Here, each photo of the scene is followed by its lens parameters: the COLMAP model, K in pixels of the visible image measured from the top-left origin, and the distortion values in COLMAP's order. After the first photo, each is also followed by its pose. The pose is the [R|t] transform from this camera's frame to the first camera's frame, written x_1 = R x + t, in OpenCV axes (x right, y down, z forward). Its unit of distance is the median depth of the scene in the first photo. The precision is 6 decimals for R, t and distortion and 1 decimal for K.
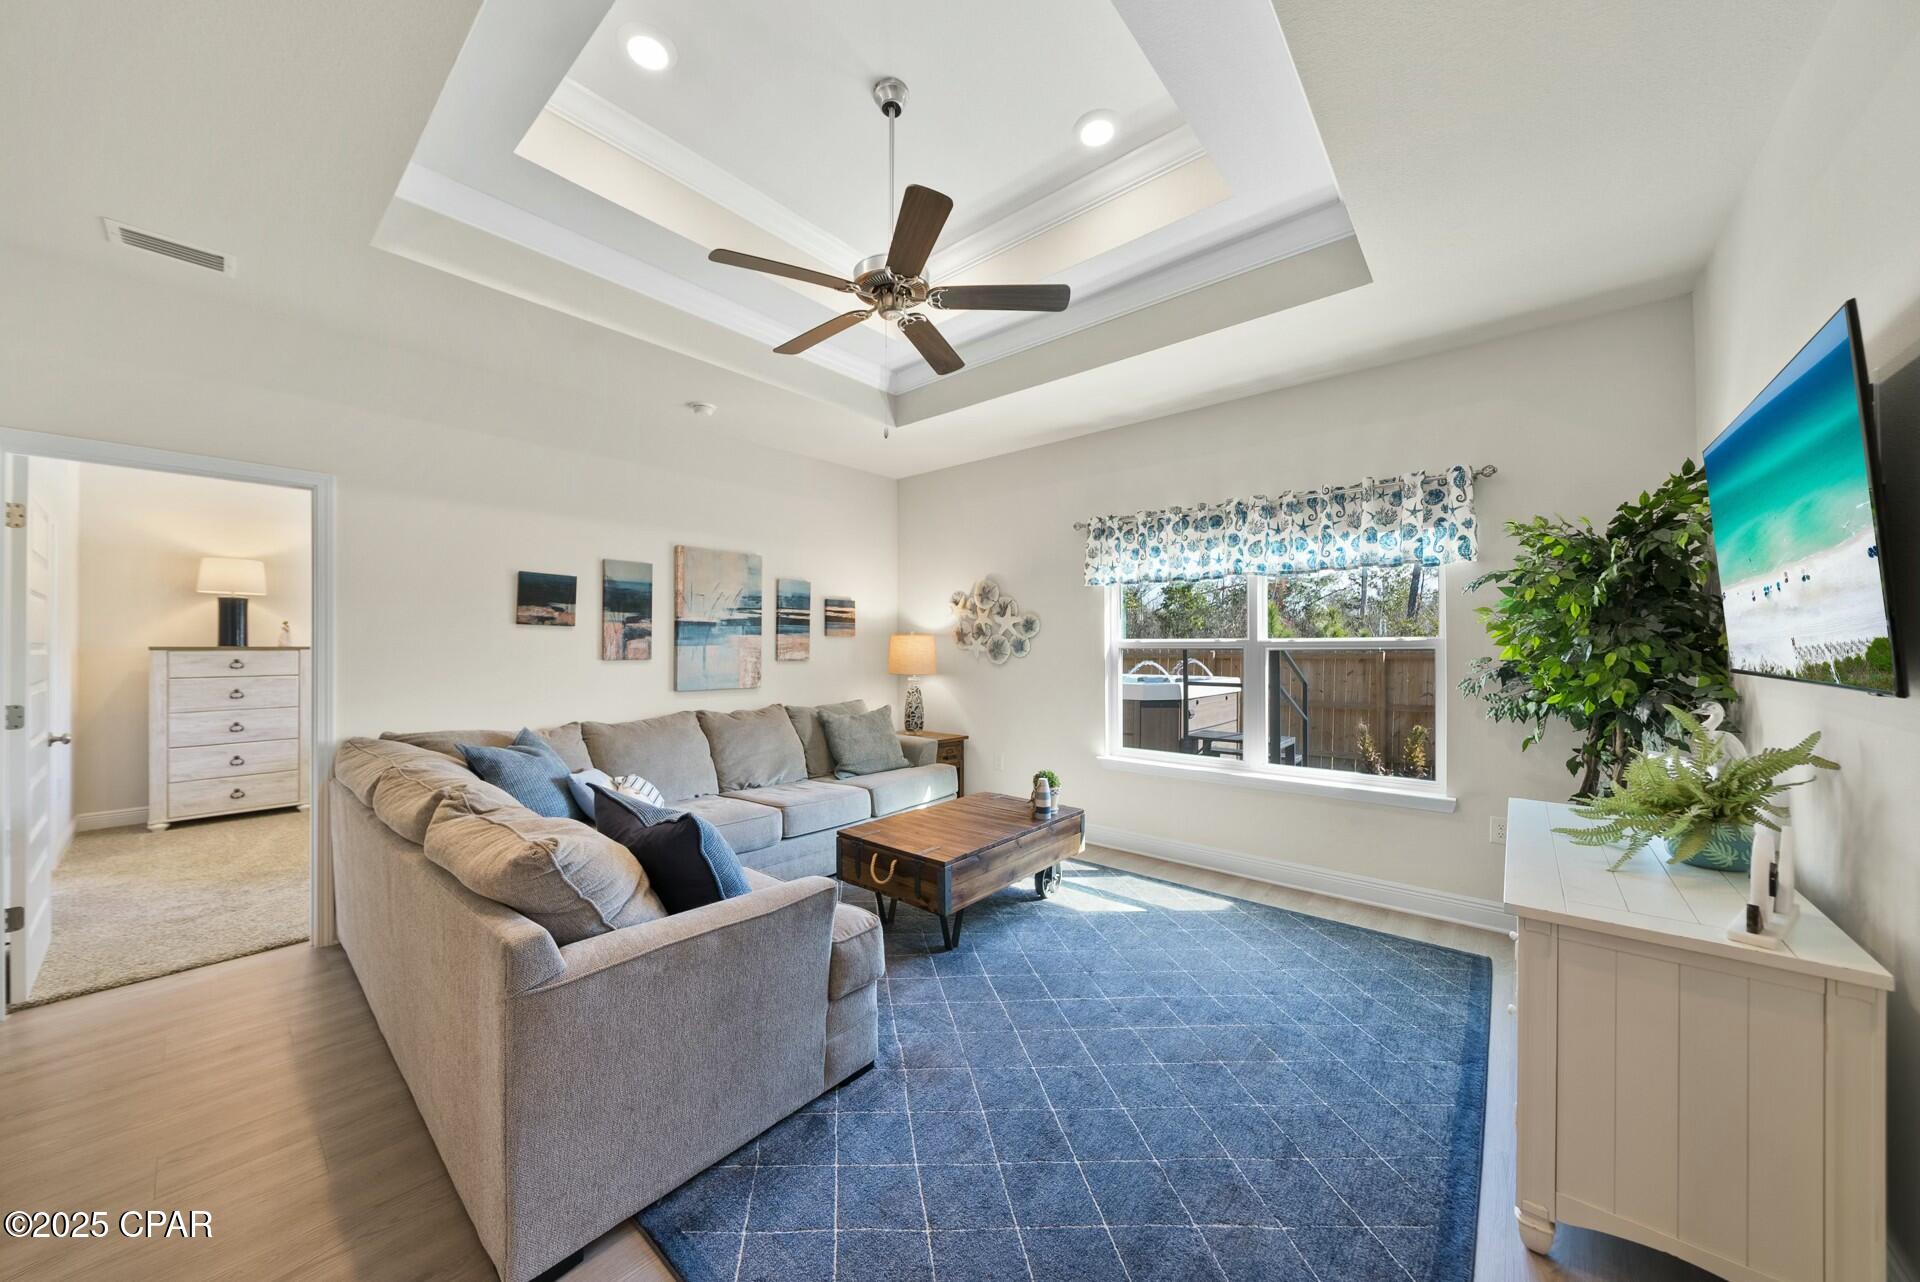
lens RADIAL K [[652.0, 0, 946.4], [0, 652.0, 647.1], [0, 0, 1]] dist [-0.004297, -0.000676]
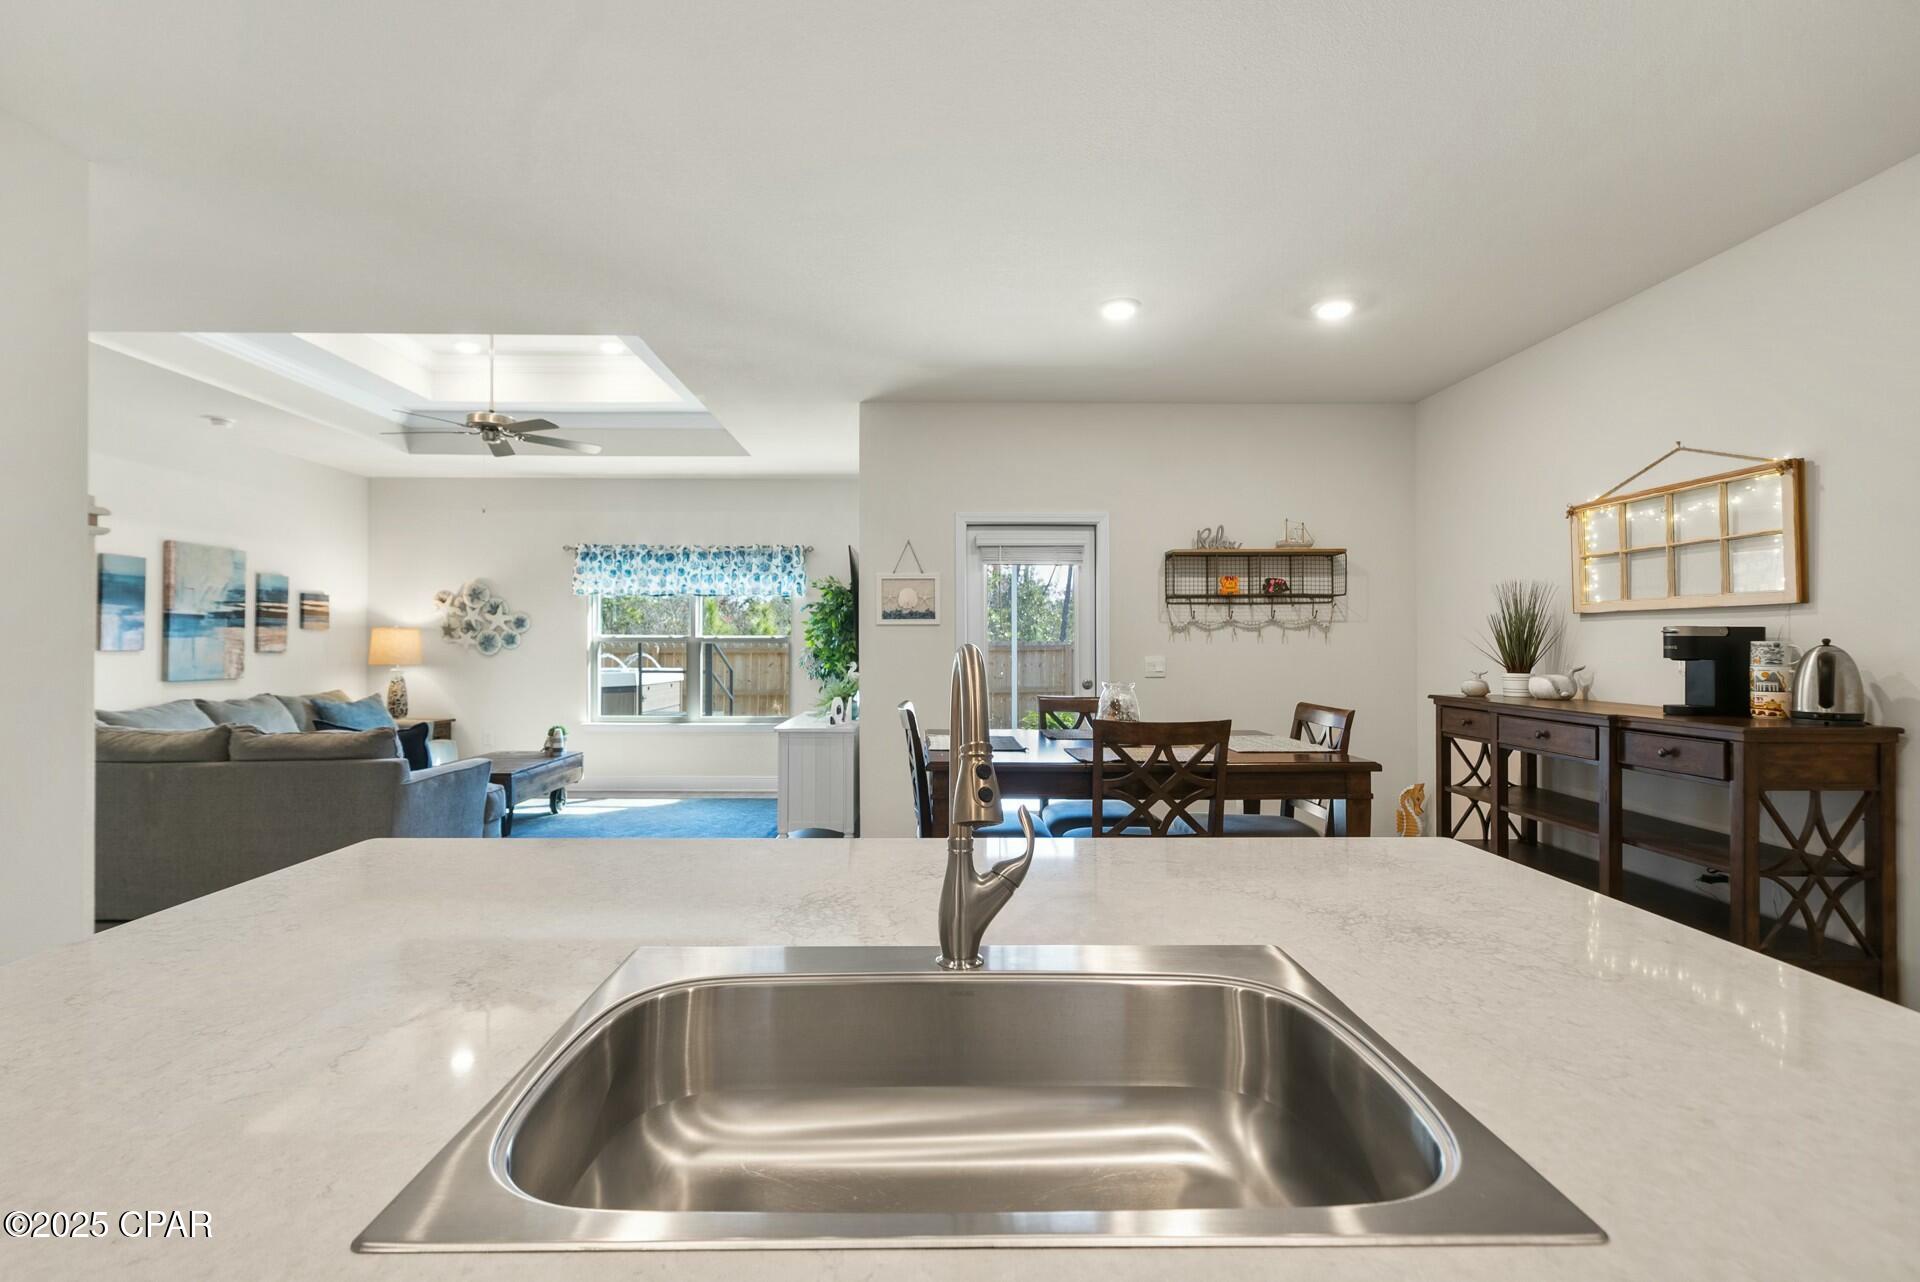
lens RADIAL K [[833.9, 0, 943.3], [0, 833.9, 641.0], [0, 0, 1]] dist [-0.006595, 0.000811]
pose [[0.745139, 0.005320, 0.666888, -0.362872], [-0.003402, 0.999985, -0.004176, 0.005154], [-0.666900, 0.000842, 0.745146, -0.779054]]
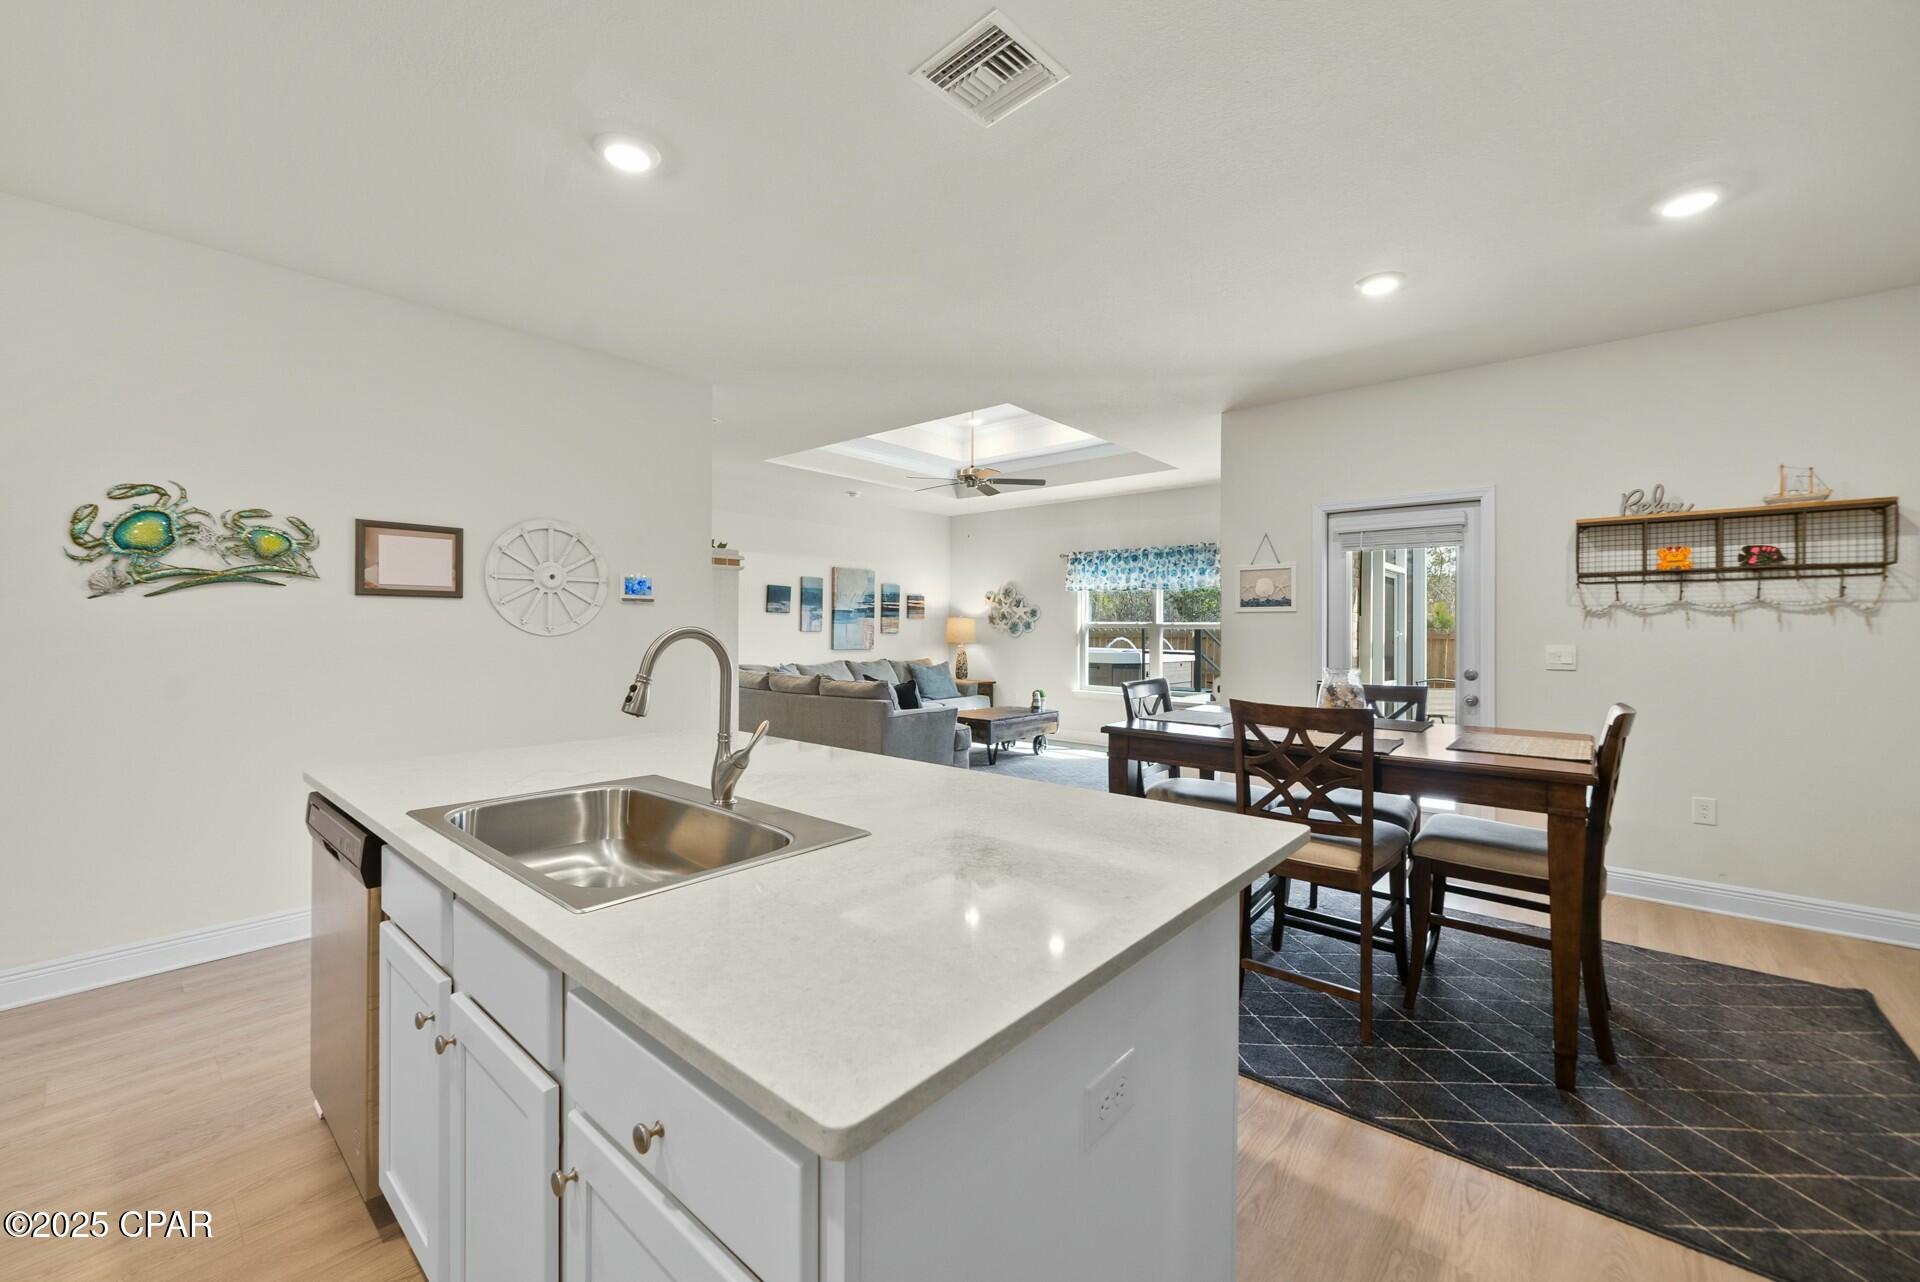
lens RADIAL K [[744.1, 0, 966.8], [0, 744.1, 629.3], [0, 0, 1]] dist [-0.013923, -0.000014]
pose [[0.999850, 0.007981, 0.015352, -0.080466], [-0.008022, 0.999965, 0.002561, 0.004663], [-0.015331, -0.002684, 0.999879, -0.991450]]
